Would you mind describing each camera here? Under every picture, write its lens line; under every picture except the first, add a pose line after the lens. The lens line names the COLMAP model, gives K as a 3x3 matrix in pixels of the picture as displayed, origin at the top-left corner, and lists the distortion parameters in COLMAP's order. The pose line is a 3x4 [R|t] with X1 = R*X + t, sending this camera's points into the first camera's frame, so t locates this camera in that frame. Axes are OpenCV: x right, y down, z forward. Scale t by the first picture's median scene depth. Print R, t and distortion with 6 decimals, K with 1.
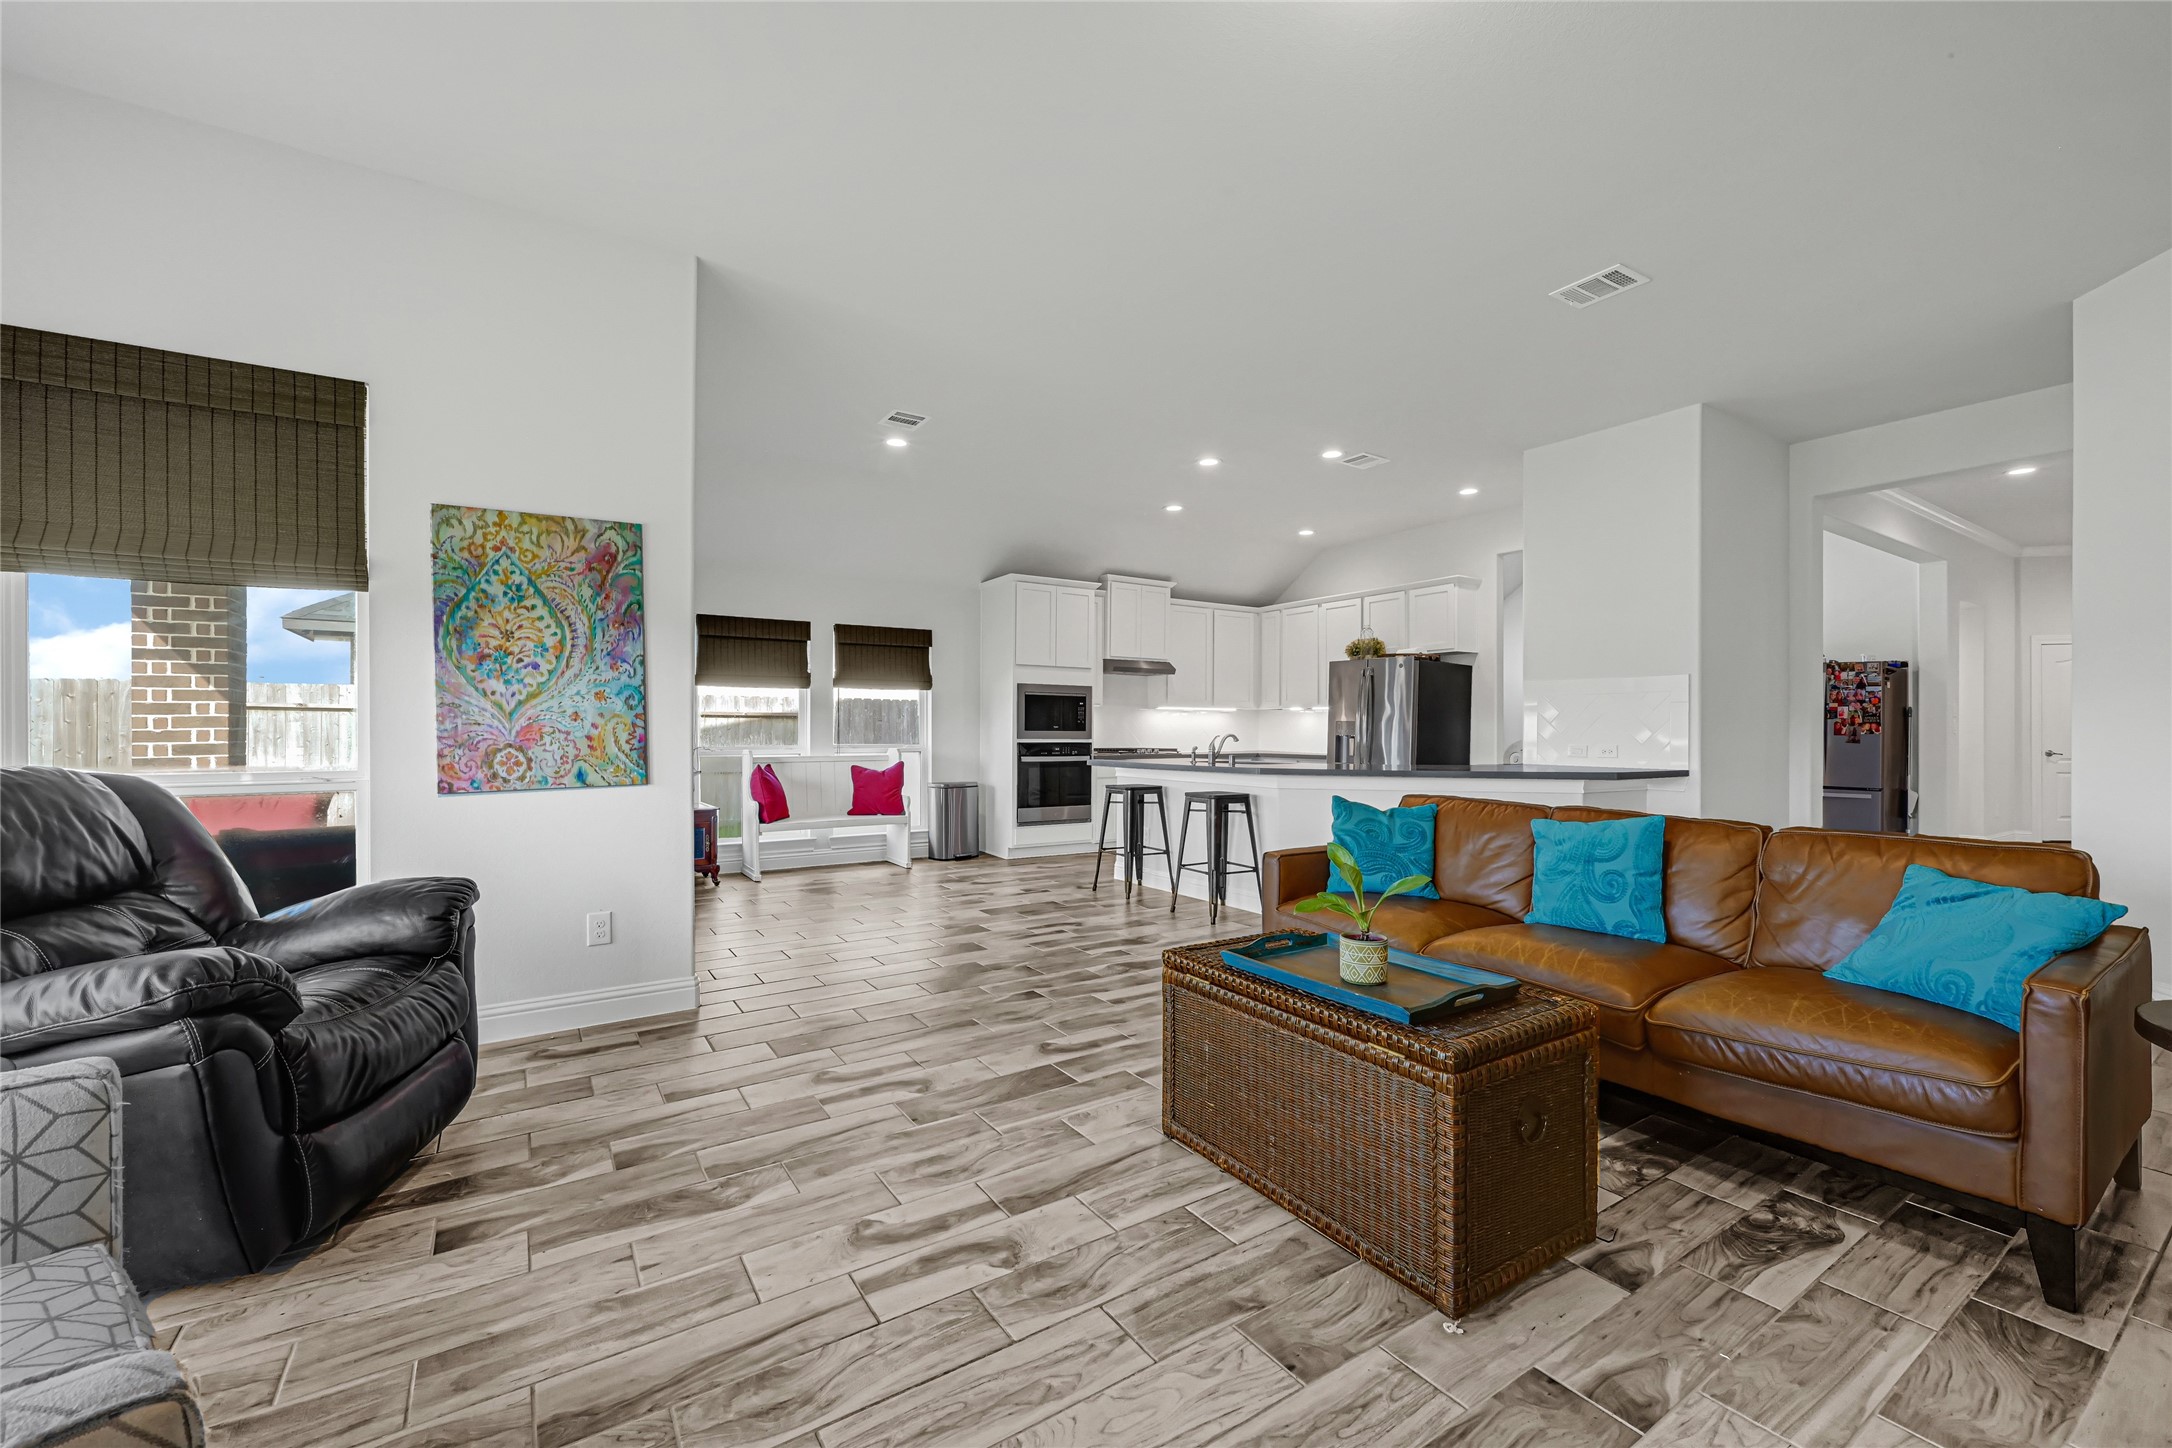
lens RADIAL K [[872.1, 0, 1093.2], [0, 872.1, 732.9], [0, 0, 1]] dist [-0.002787, -0.000148]
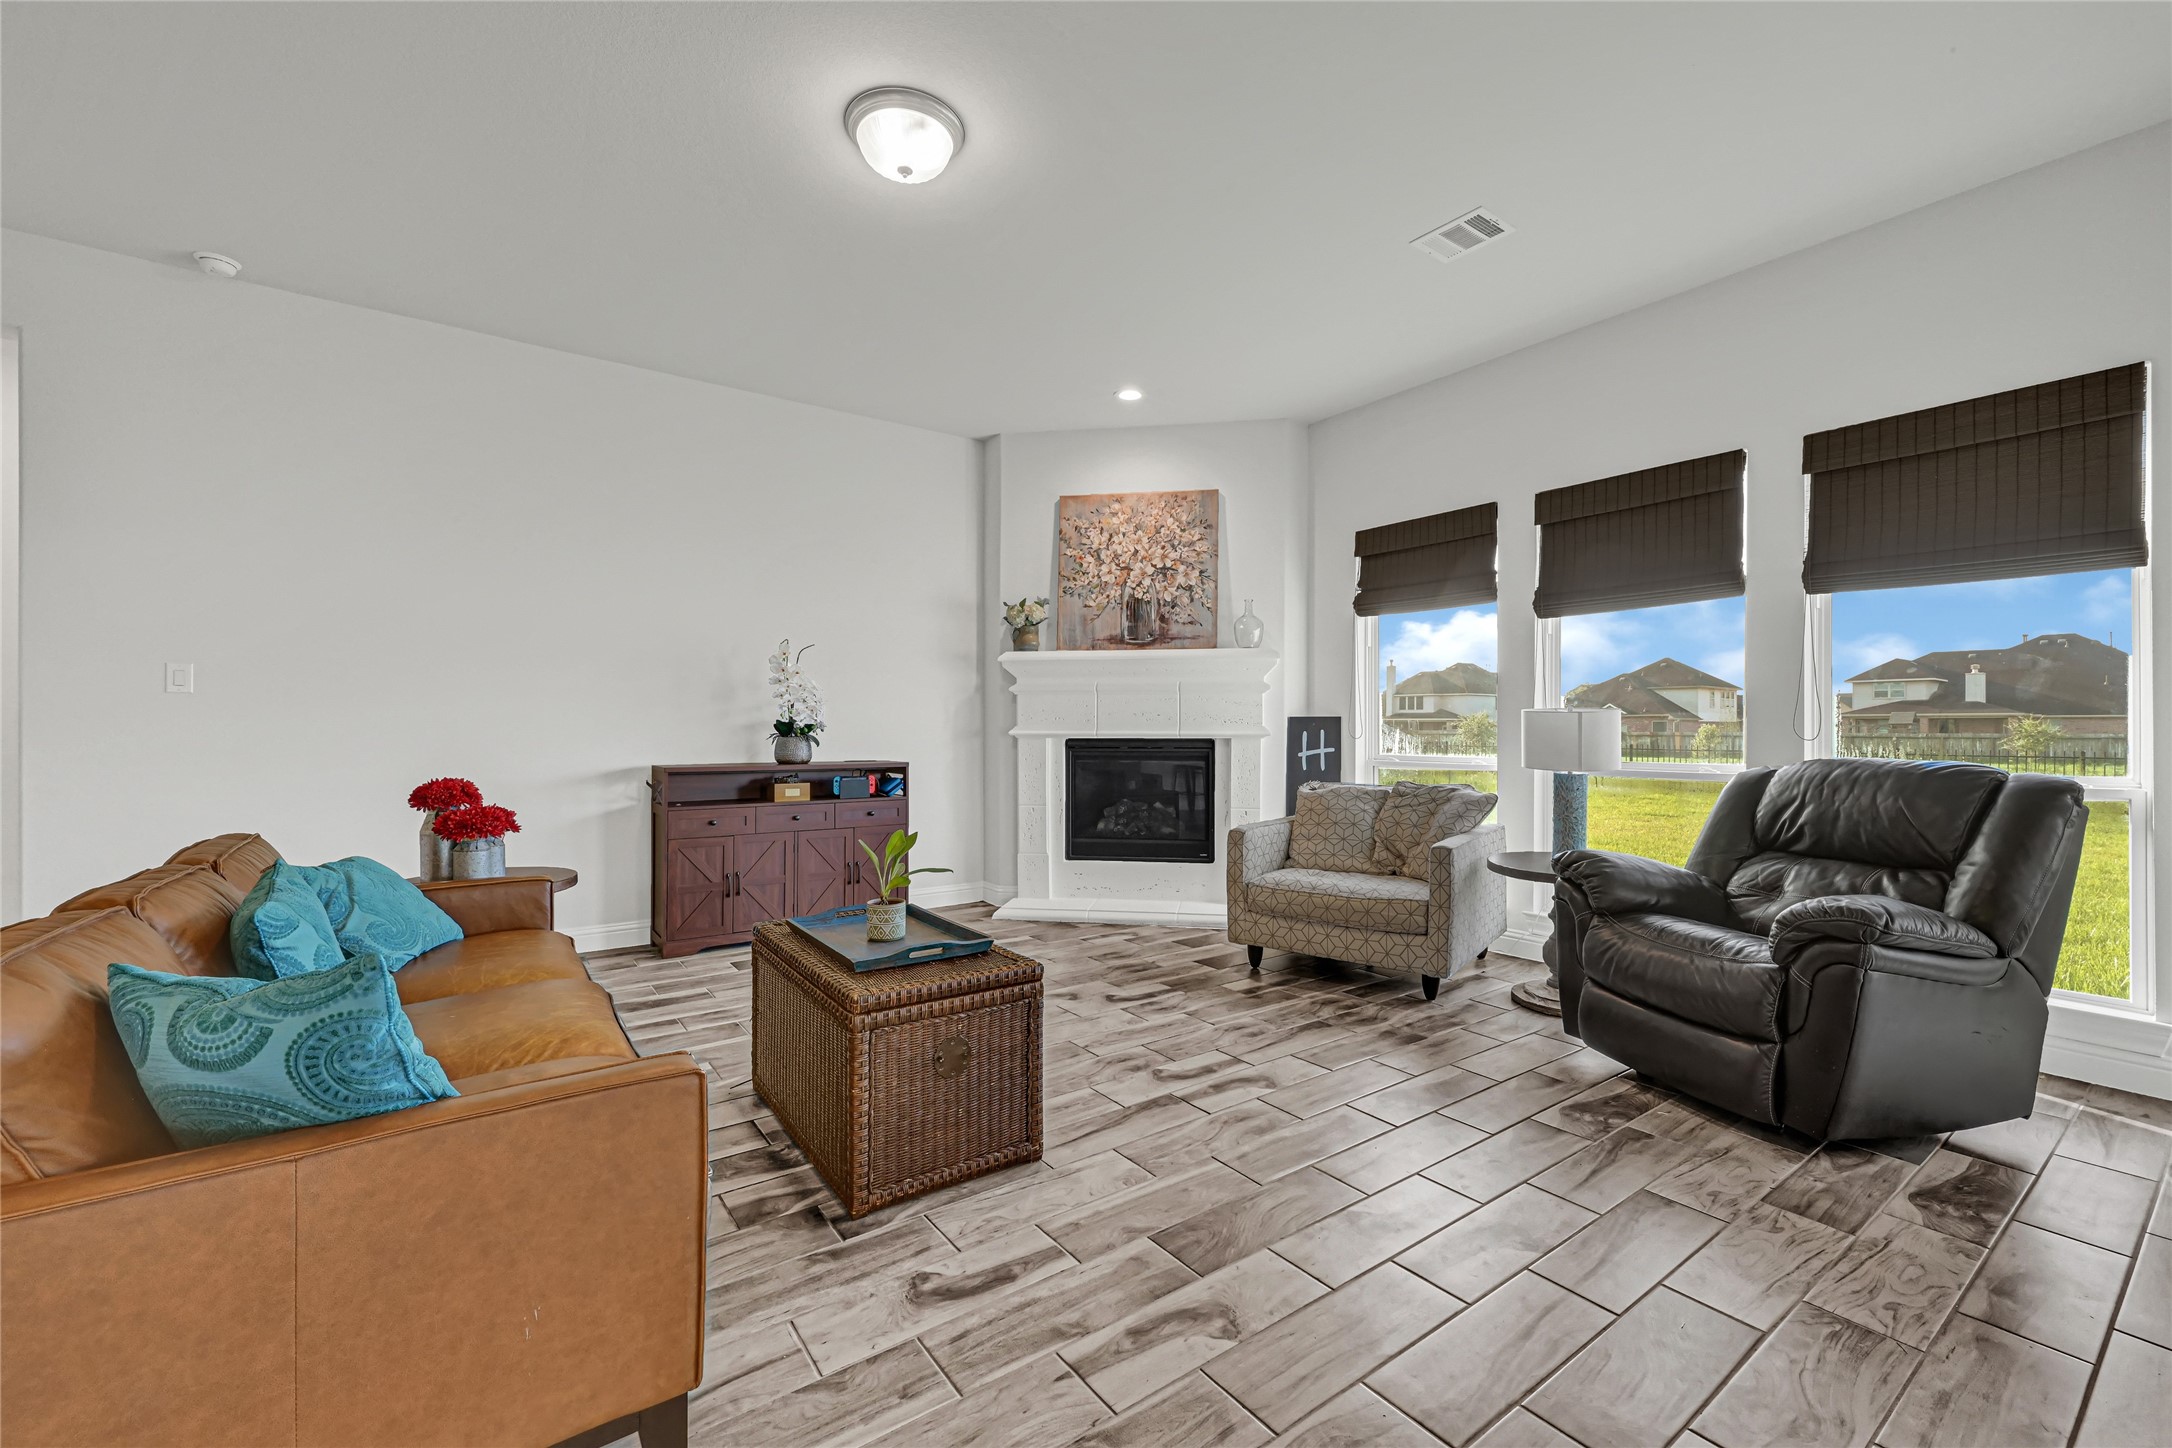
lens RADIAL K [[872.1, 0, 1079.5], [0, 872.1, 724.6], [0, 0, 1]] dist [-0.002787, -0.000148]
pose [[-0.999624, -0.006948, -0.026533, 0.022854], [-0.006994, 0.999974, 0.001654, -0.003628], [0.026521, 0.001839, -0.999647, 0.651073]]
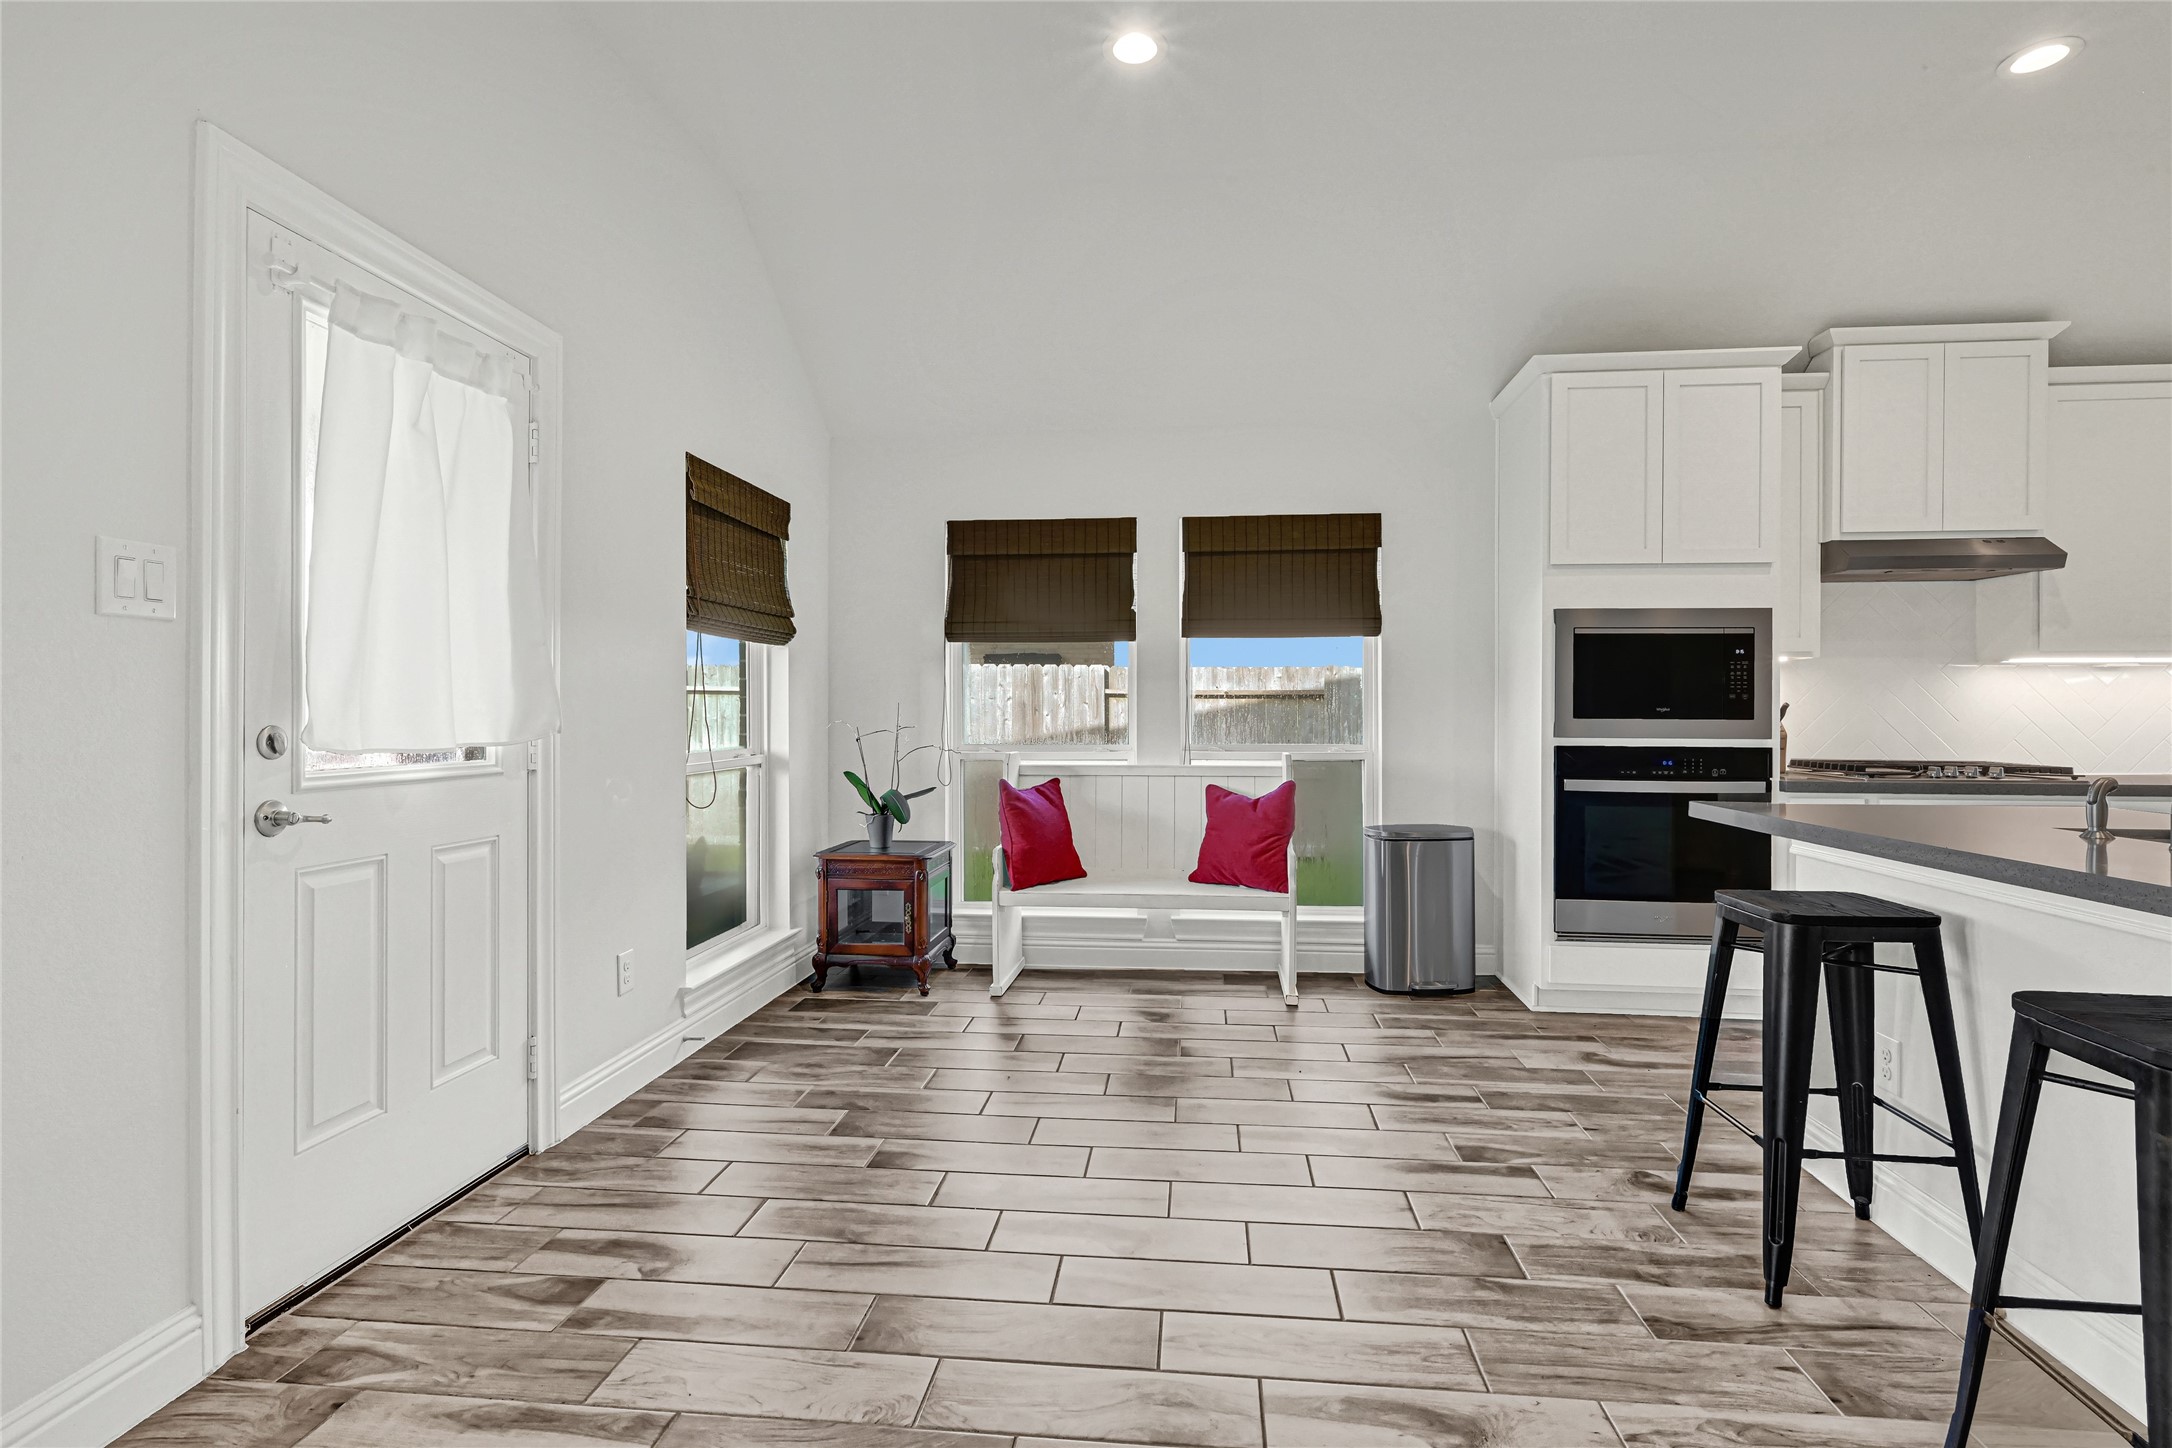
lens RADIAL K [[1036.7, 0, 1091.7], [0, 1036.7, 710.8], [0, 0, 1]] dist [-0.004522, -0.000592]
pose [[0.765938, -0.005001, -0.642895, 0.070689], [-0.000356, 0.999966, -0.008202, -0.002039], [0.642914, 0.006511, 0.765910, 0.480480]]
